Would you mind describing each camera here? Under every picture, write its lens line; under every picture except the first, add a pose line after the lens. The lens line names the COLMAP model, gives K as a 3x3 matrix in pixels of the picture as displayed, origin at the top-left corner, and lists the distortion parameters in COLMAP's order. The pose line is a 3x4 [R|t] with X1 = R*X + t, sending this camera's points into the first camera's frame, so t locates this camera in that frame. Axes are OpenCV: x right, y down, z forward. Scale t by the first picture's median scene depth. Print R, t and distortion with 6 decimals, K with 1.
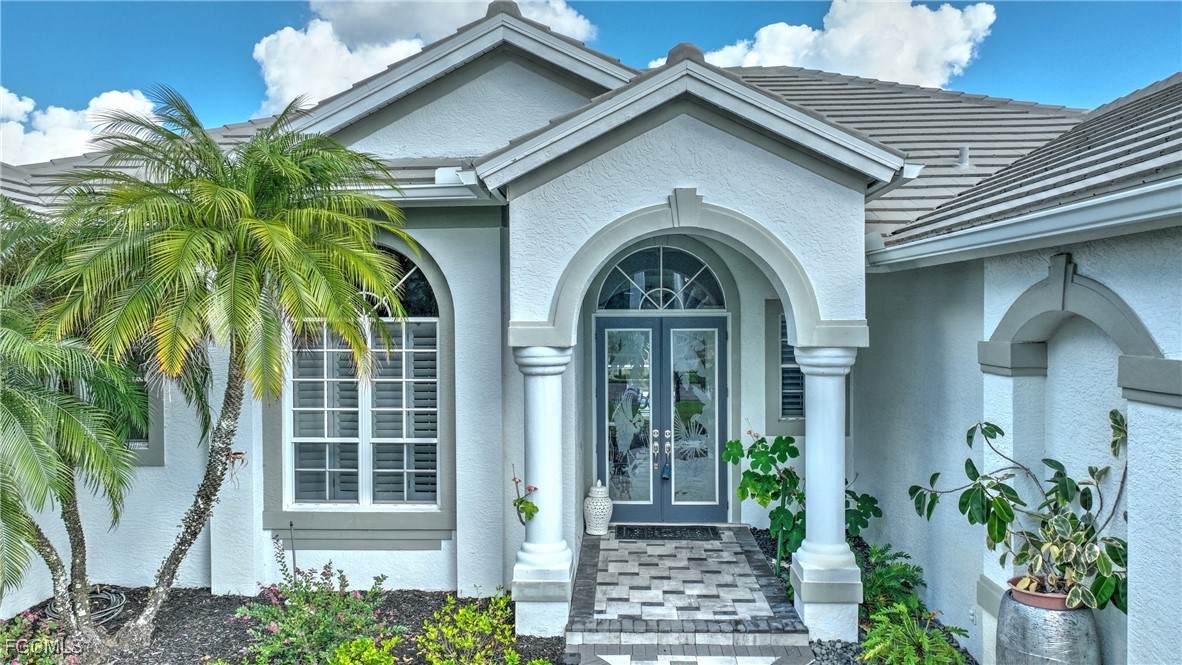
lens RADIAL K [[822.6, 0, 617.8], [0, 822.6, 326.7], [0, 0, 1]] dist [0.003299, 0.001541]
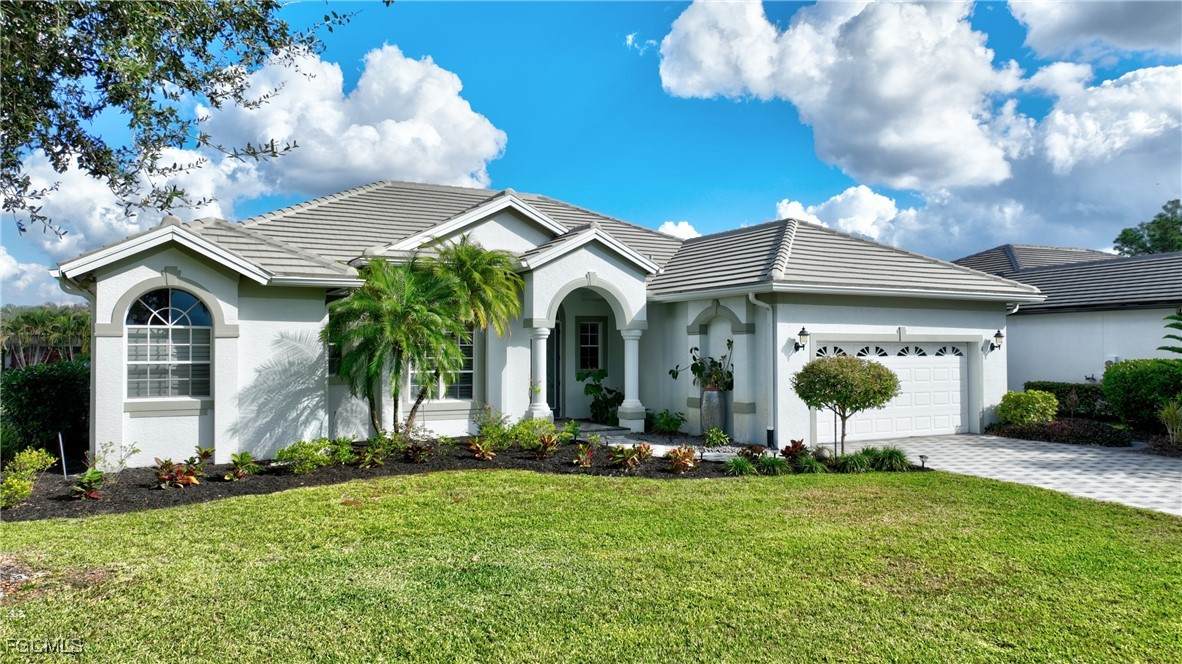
lens RADIAL K [[822.6, 0, 617.8], [0, 822.6, 326.2], [0, 0, 1]] dist [0.003299, 0.001541]
pose [[0.855805, 0.017612, 0.516999, -1.292454], [0.007955, 0.998854, -0.047194, 0.149395], [-0.517238, 0.044501, 0.854684, -1.438183]]
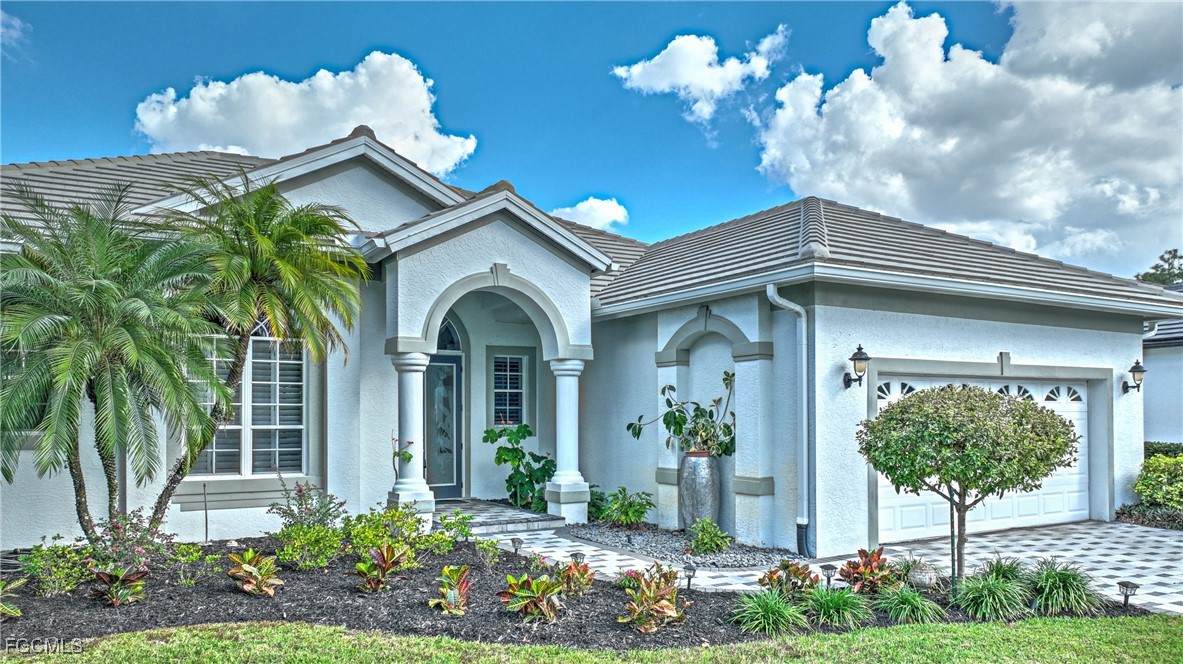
lens RADIAL K [[836.2, 0, 608.8], [0, 836.2, 408.6], [0, 0, 1]] dist [-0.000192, -0.000323]
pose [[0.835164, 0.006002, 0.549969, -0.686030], [0.010644, 0.999577, -0.027073, 0.183559], [-0.549899, 0.028464, 0.834746, -0.567357]]
